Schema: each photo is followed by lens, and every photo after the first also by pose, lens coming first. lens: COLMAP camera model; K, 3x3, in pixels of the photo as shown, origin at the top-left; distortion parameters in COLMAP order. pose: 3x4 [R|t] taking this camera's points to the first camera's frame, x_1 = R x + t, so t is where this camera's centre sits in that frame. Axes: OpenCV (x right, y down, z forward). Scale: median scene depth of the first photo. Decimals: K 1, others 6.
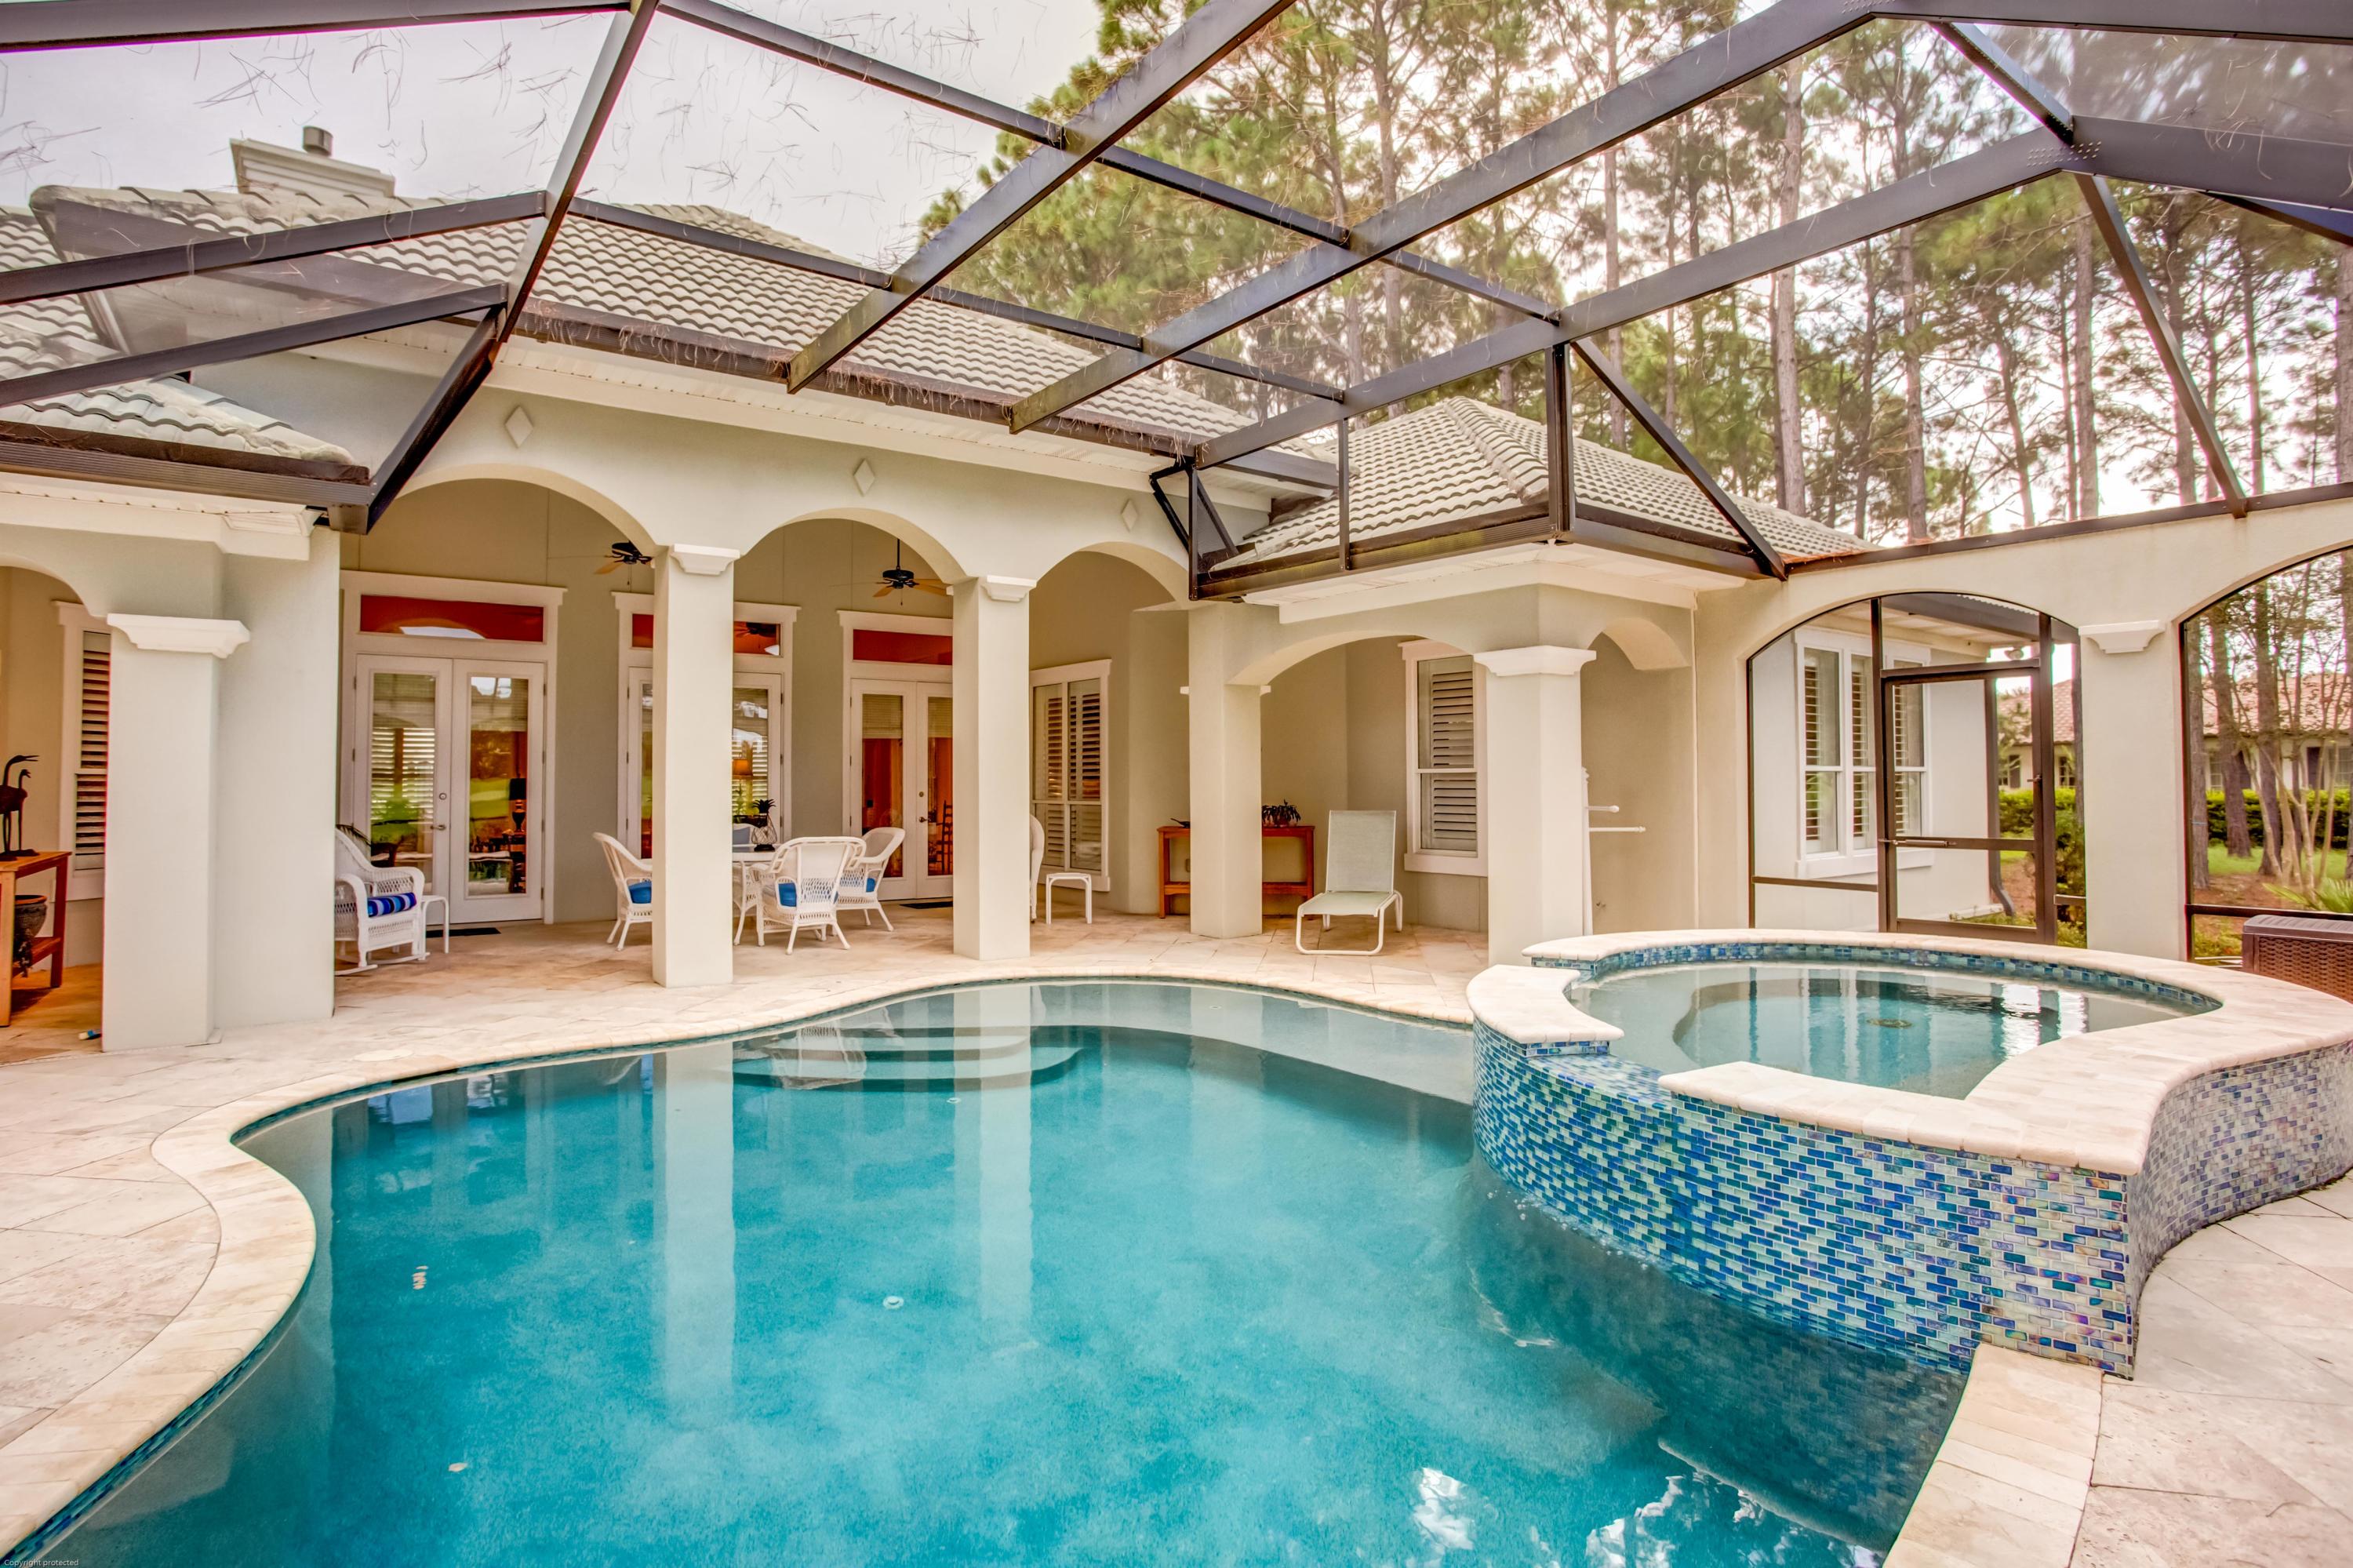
lens RADIAL K [[1128.2, 0, 1181.0], [0, 1128.2, 776.3], [0, 0, 1]] dist [0.001067, 0.000334]
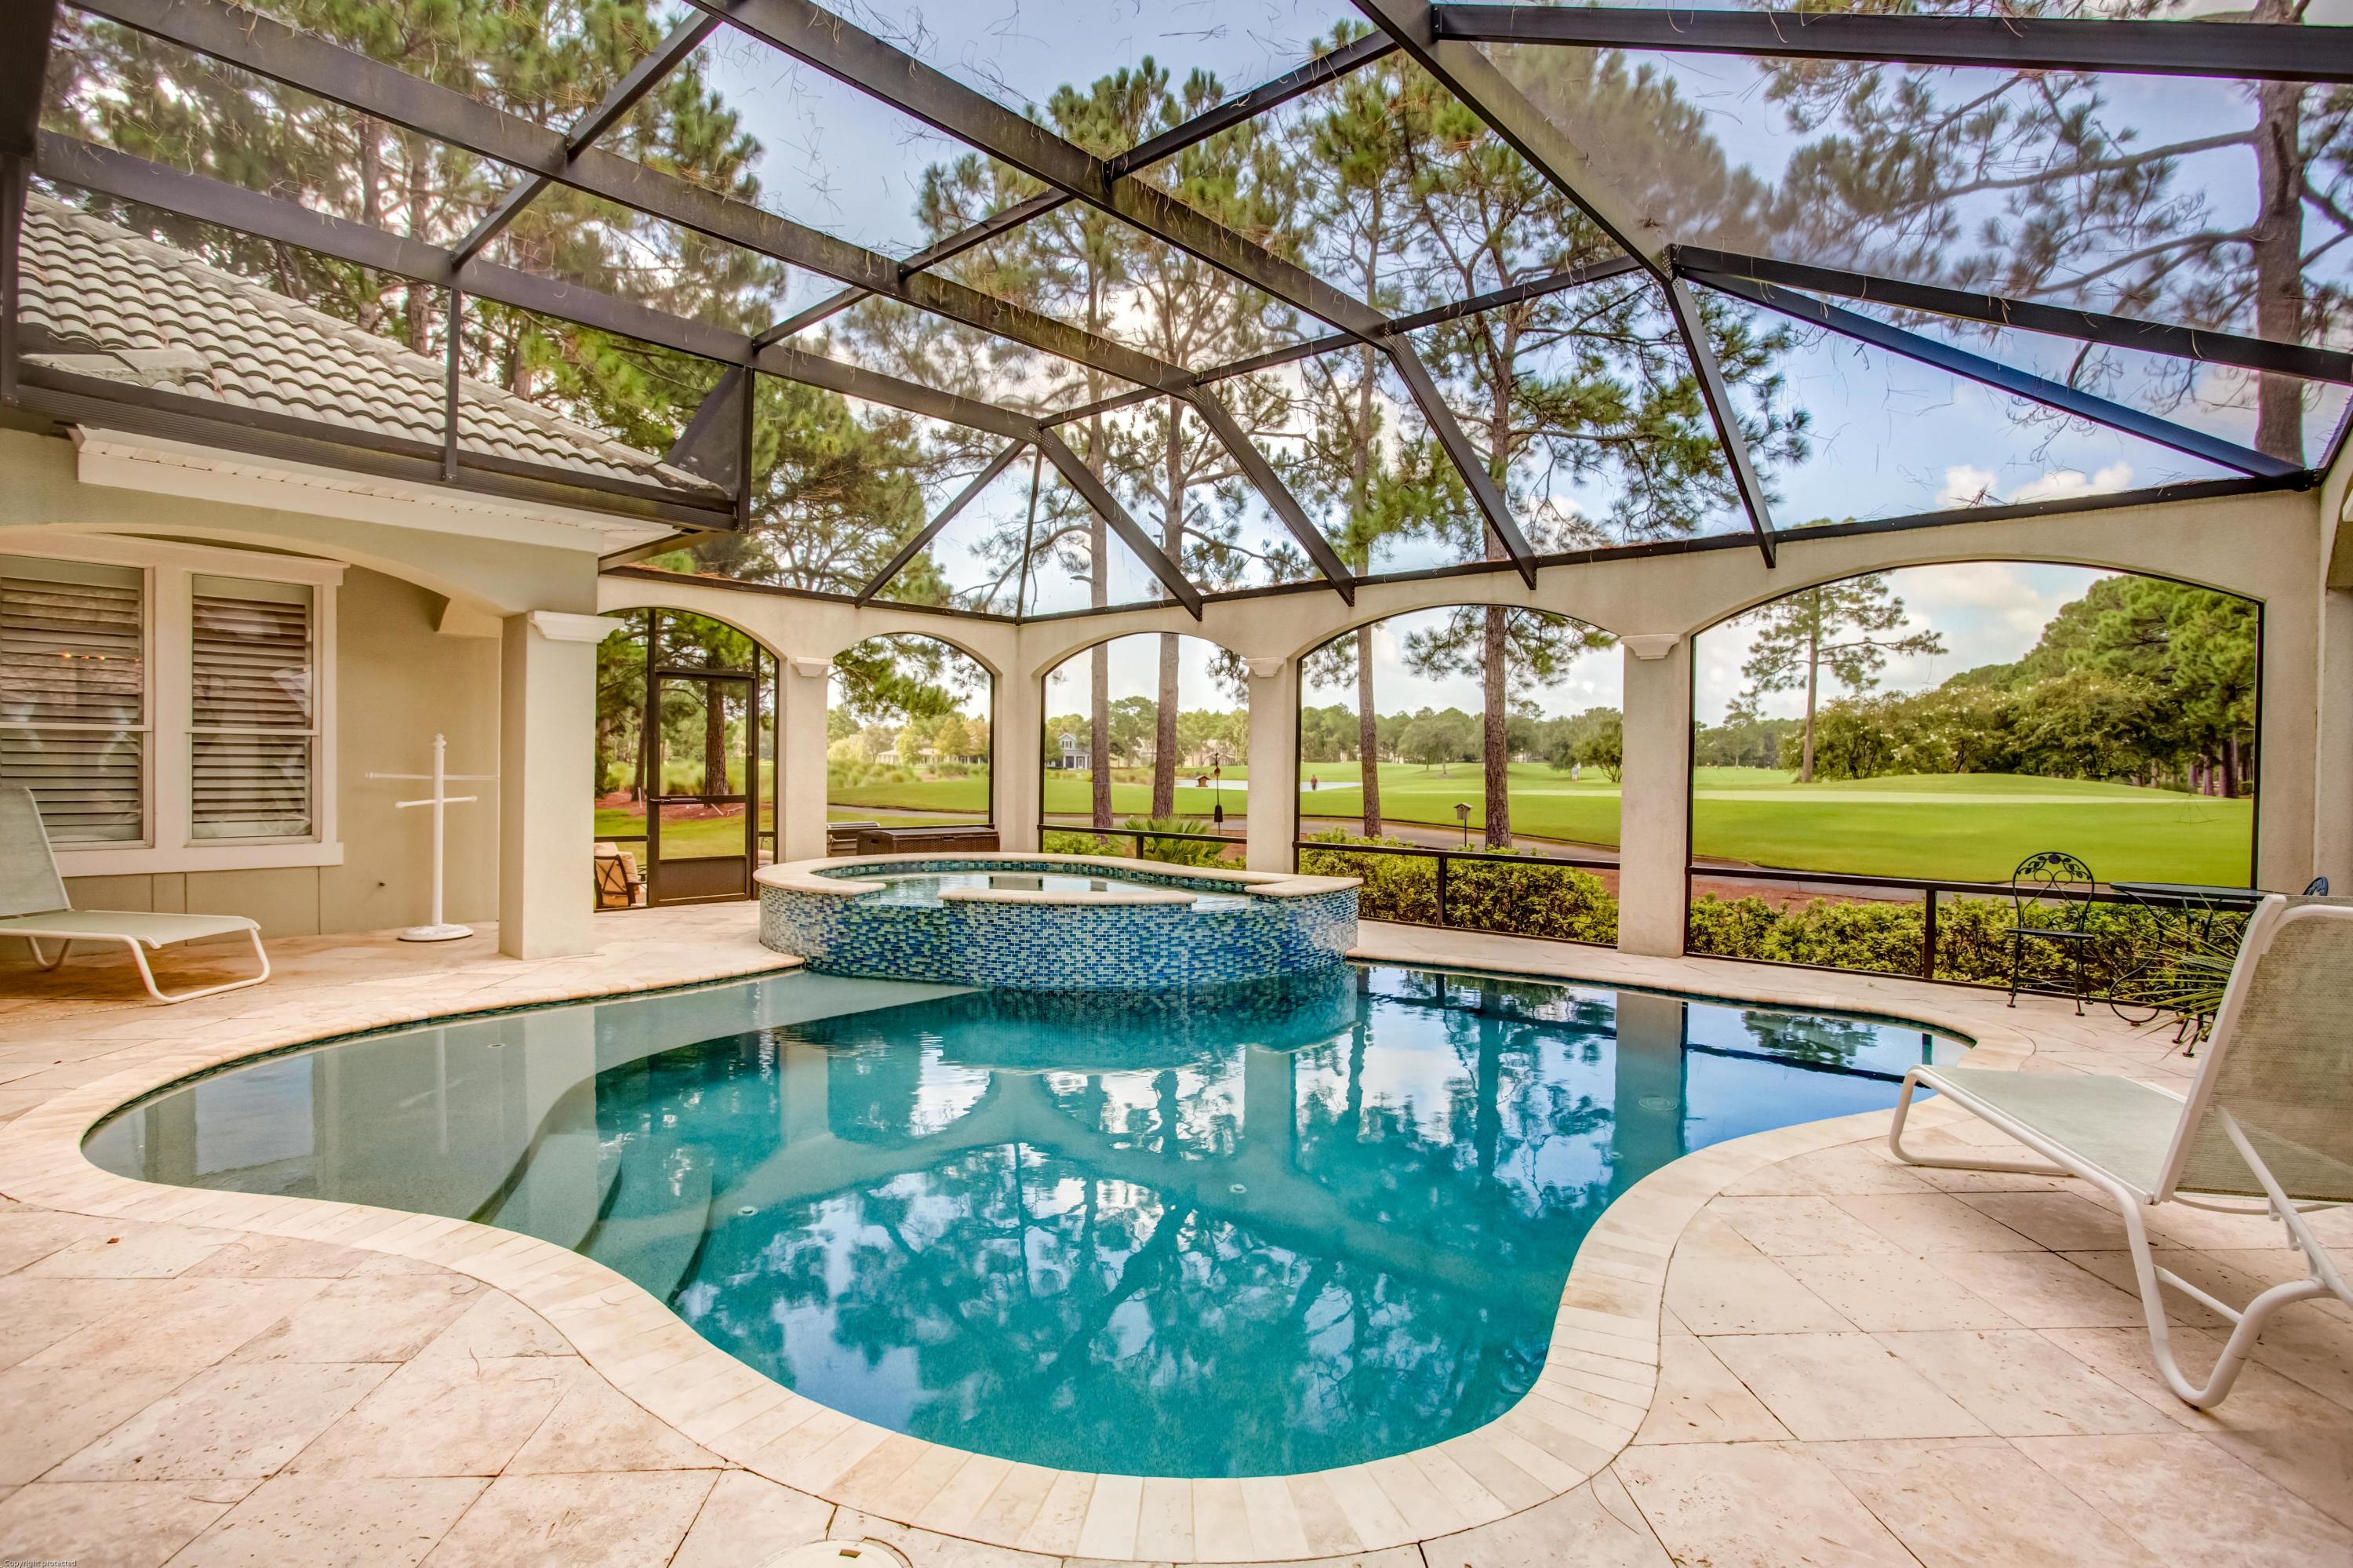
lens RADIAL K [[1128.2, 0, 1188.7], [0, 1128.2, 769.8], [0, 0, 1]] dist [0.001067, 0.000334]
pose [[-0.208013, -0.000648, 0.978126, -1.706305], [-0.023192, 0.999722, -0.004270, 0.039286], [-0.977851, -0.023573, -0.207970, 1.636292]]
